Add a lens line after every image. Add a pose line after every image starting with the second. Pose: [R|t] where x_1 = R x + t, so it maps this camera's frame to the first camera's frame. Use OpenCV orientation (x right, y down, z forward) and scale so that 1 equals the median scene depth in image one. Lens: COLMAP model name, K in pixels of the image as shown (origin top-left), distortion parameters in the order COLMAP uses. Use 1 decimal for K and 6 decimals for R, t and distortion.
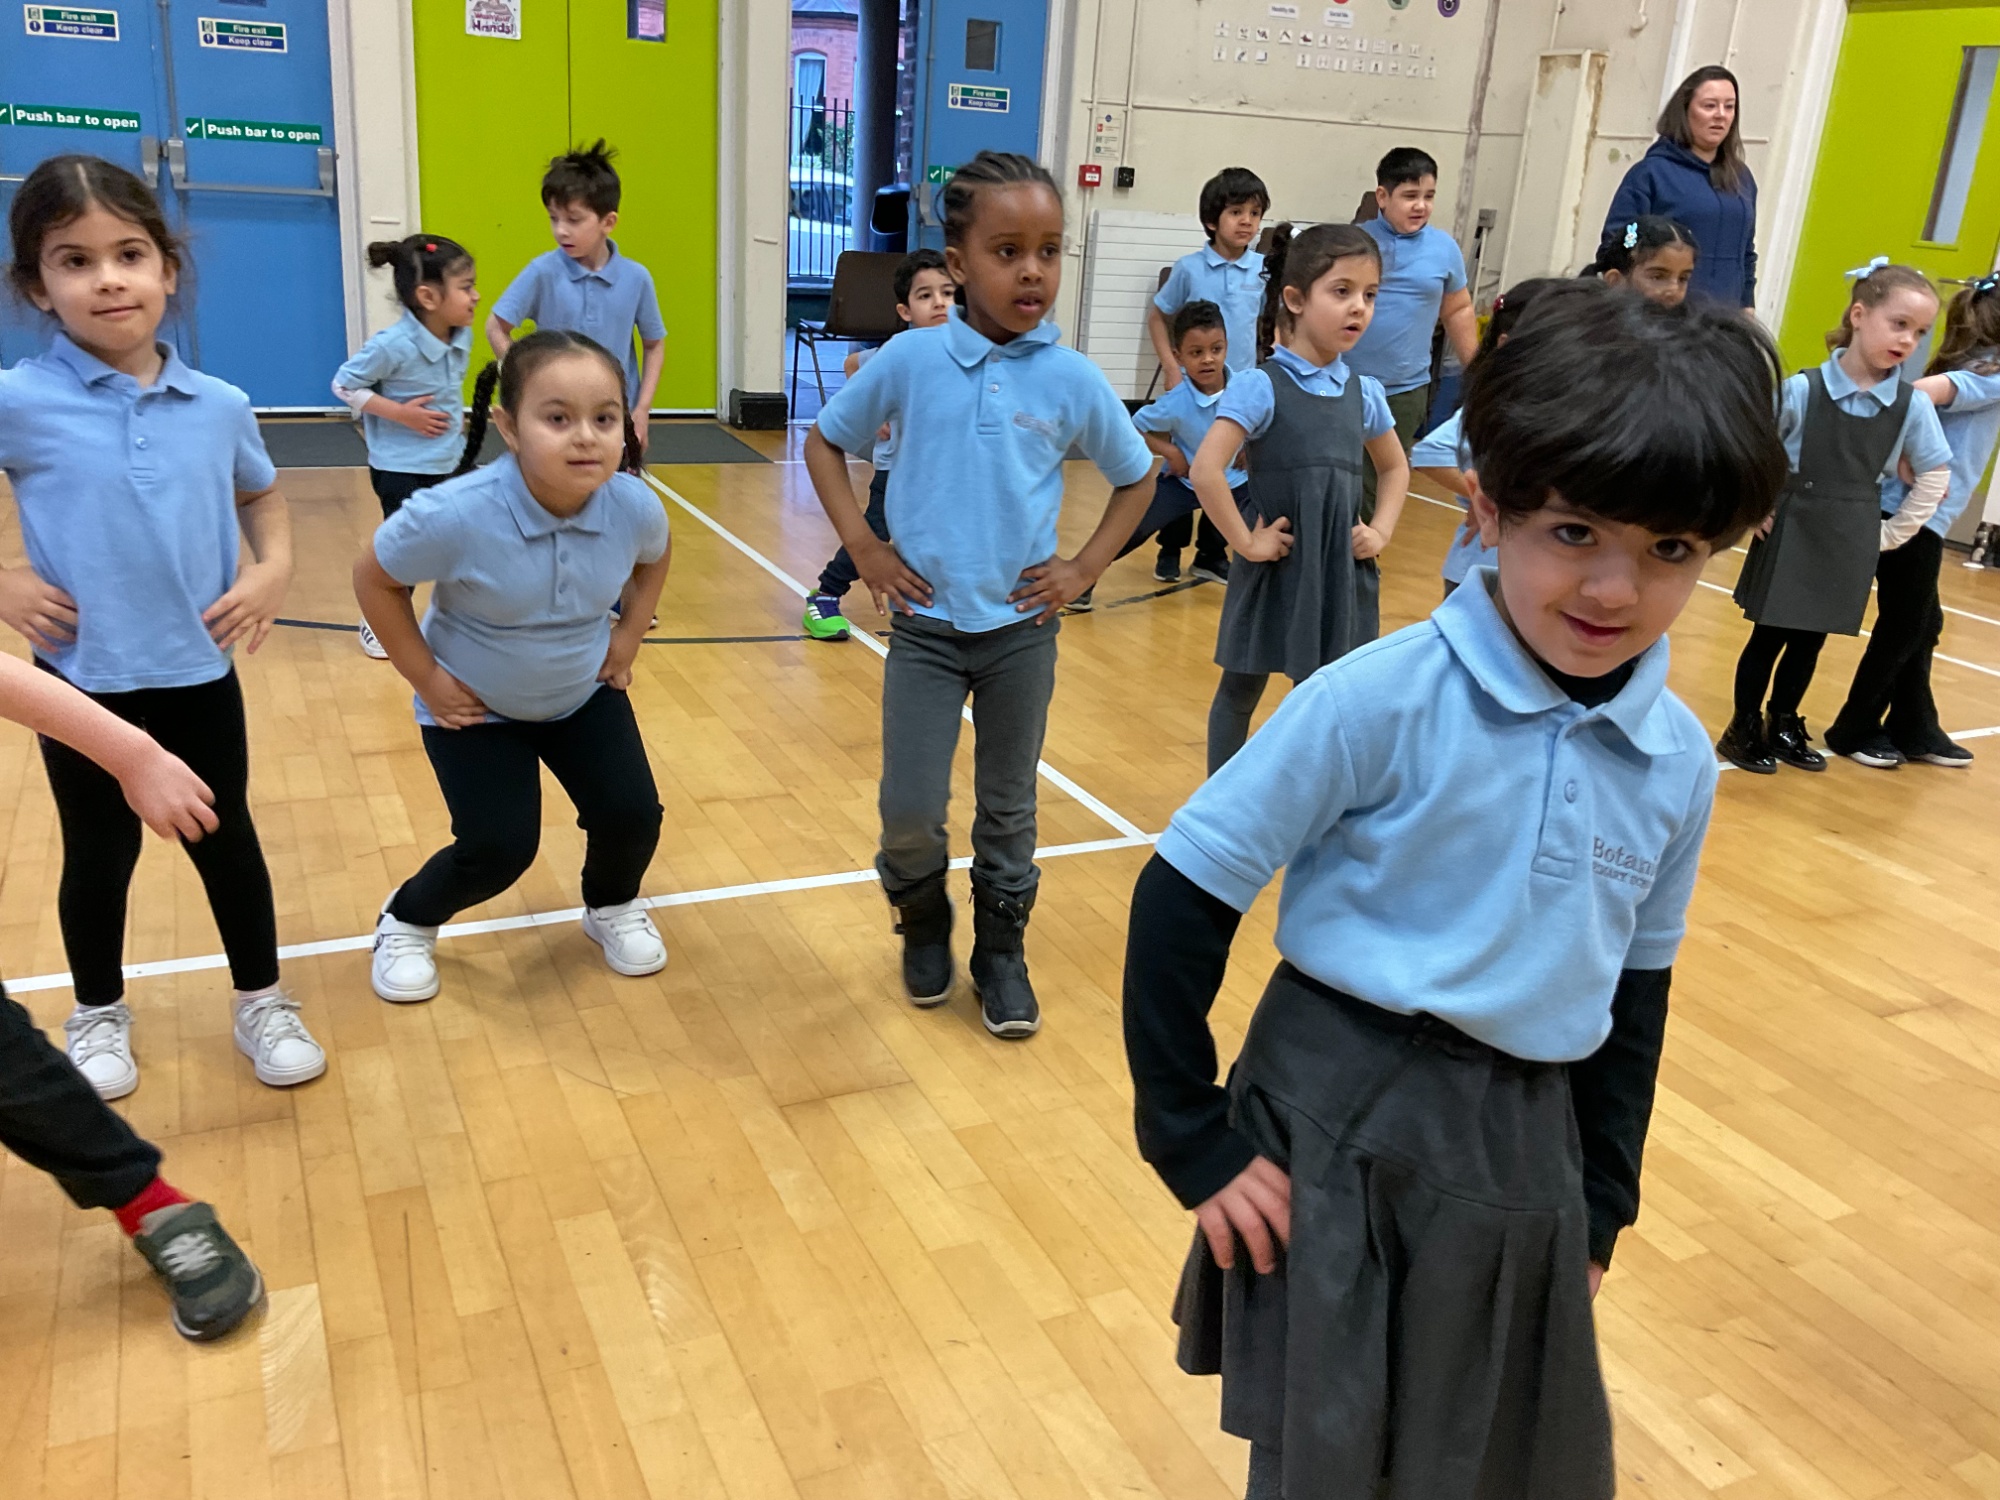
lens RADIAL K [[1660.1, 0, 995.0], [0, 1660.1, 780.6], [0, 0, 1]] dist [0.000498, -0.025675]
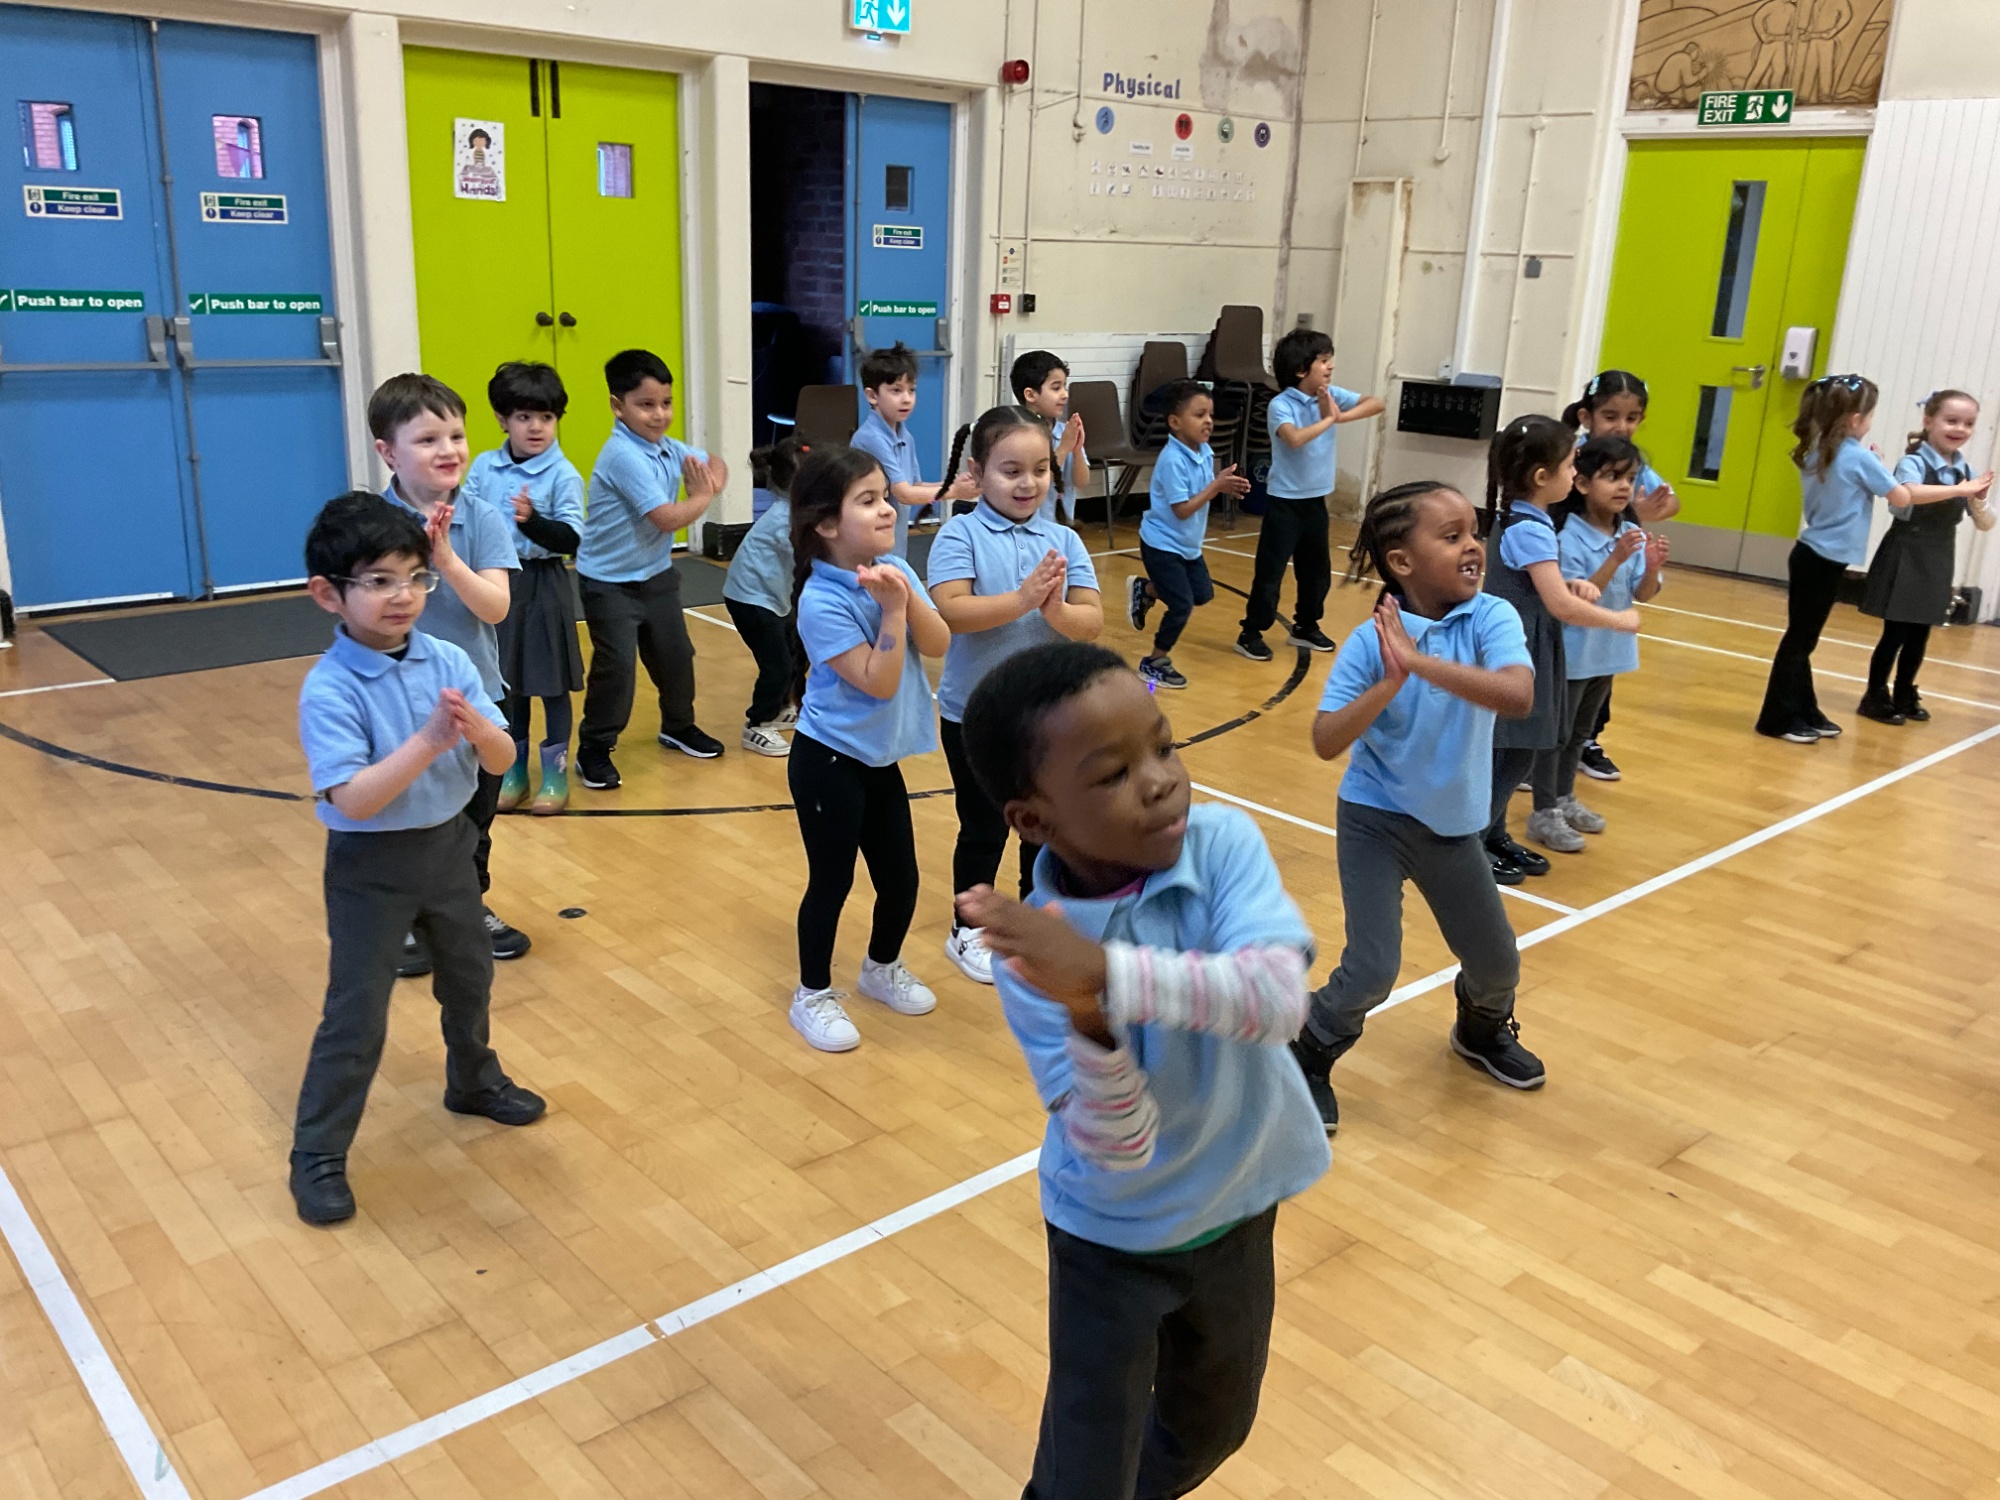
lens RADIAL K [[1656.3, 0, 994.3], [0, 1656.3, 784.4], [0, 0, 1]] dist [0.042142, -0.110536]
pose [[0.959289, -0.113431, 0.258647, -0.310143], [0.120489, 0.992647, -0.011550, -0.047407], [-0.255435, 0.042243, 0.965903, -0.041374]]
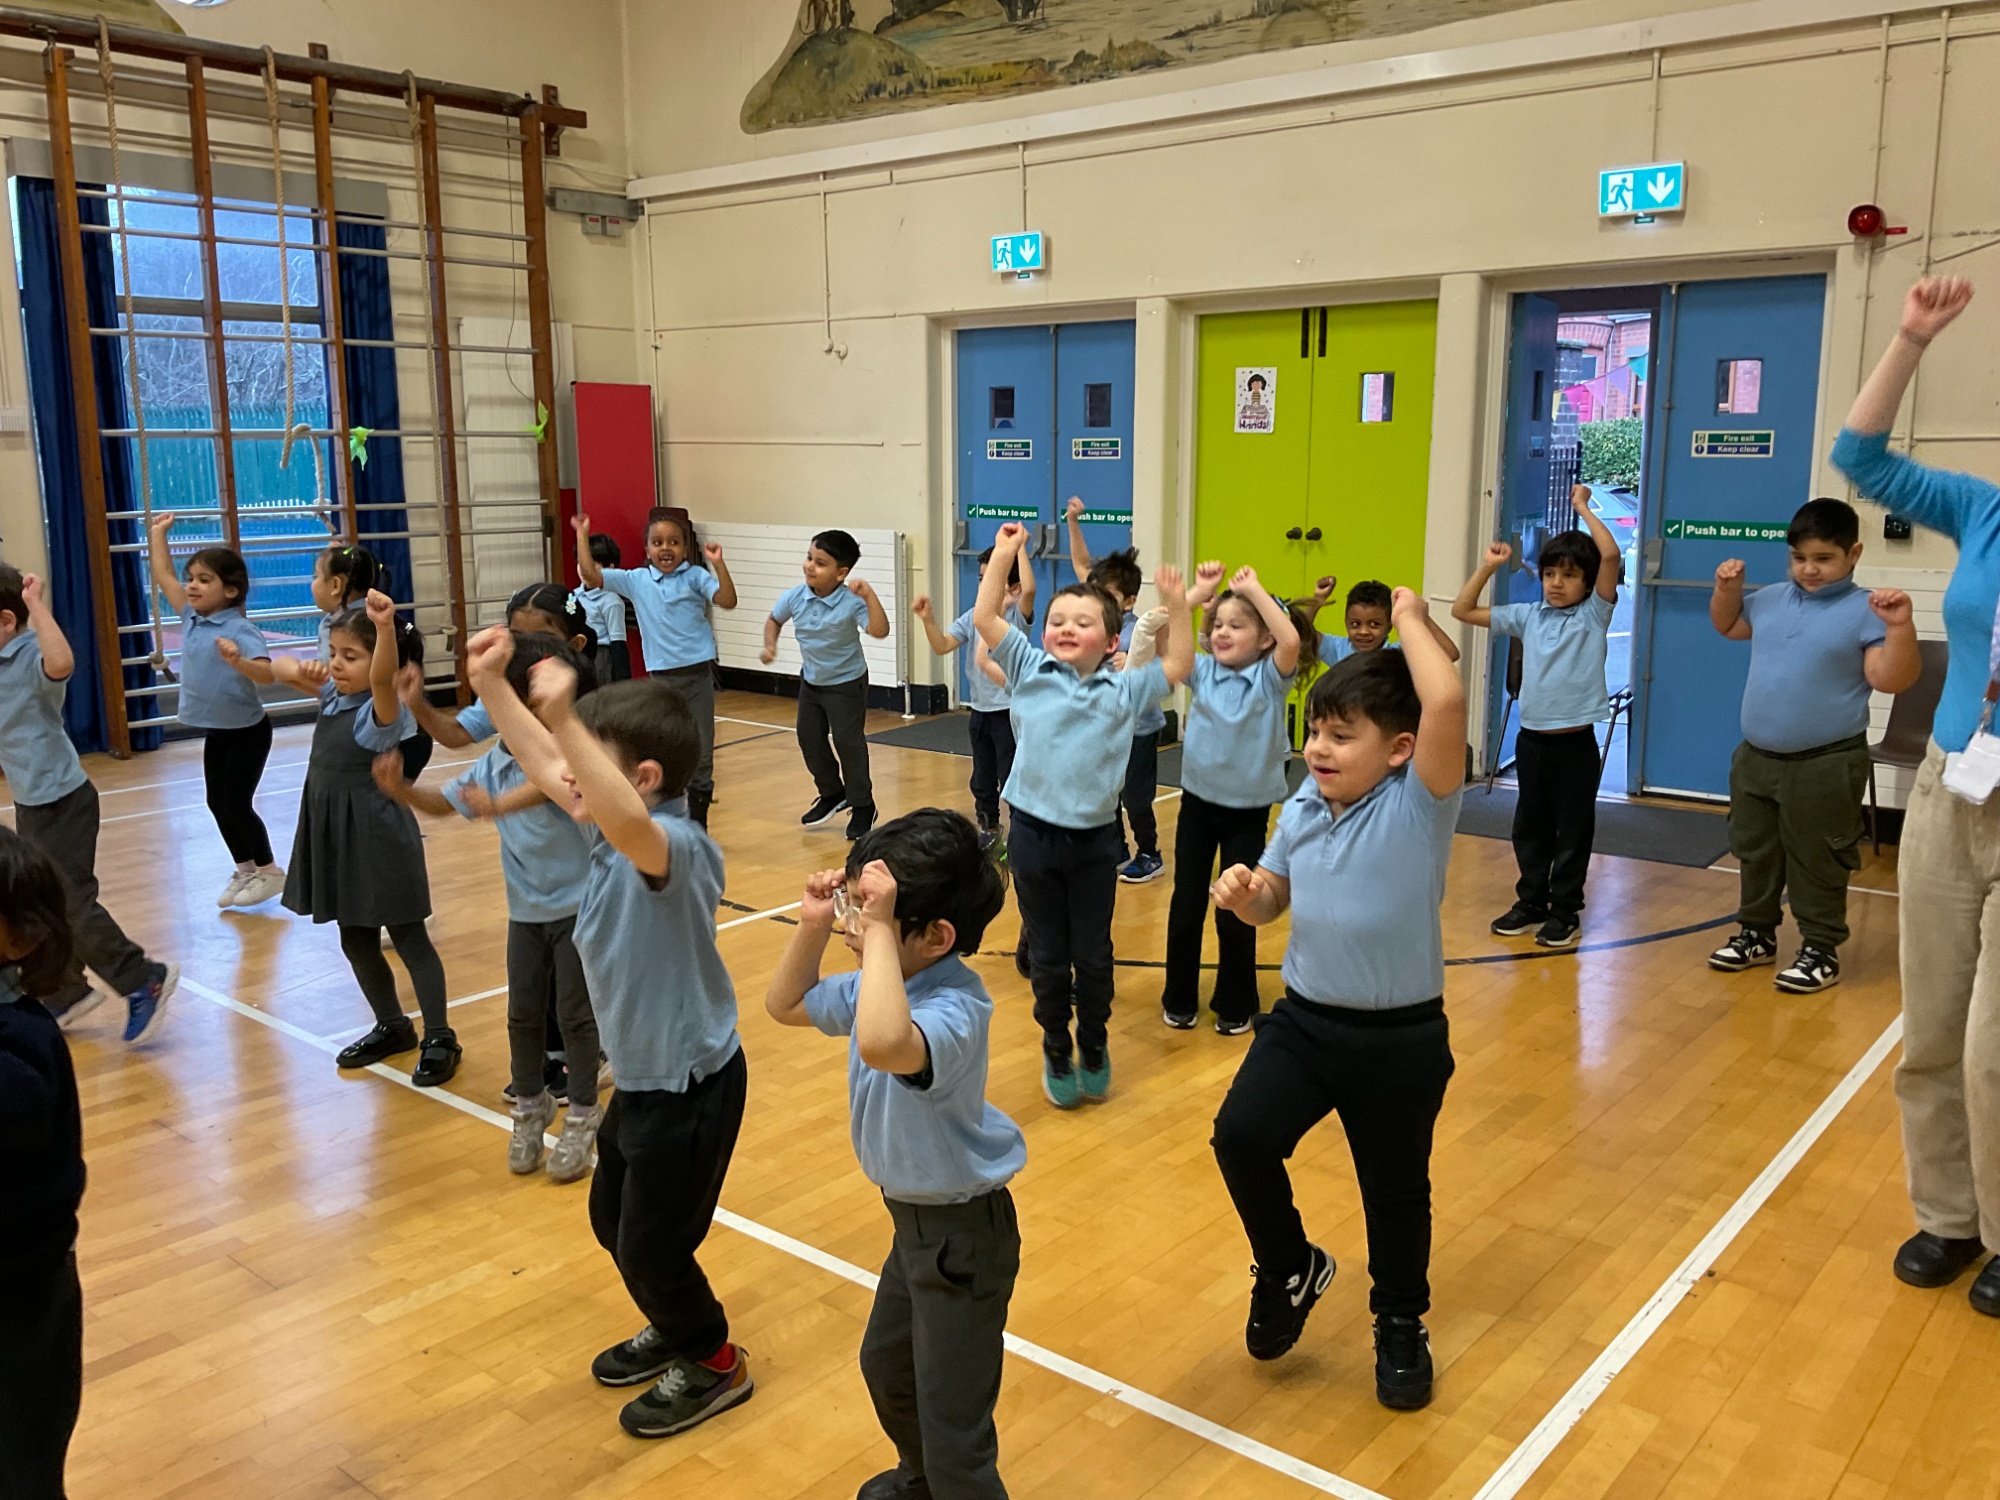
lens RADIAL K [[1626.5, 0, 1008.3], [0, 1626.5, 763.2], [0, 0, 1]] dist [0.113157, -0.257726]
pose [[0.425972, 0.105227, -0.898596, 0.711736], [-0.283512, 0.958713, -0.022130, -0.148861], [0.859168, 0.264189, 0.438218, 0.405414]]
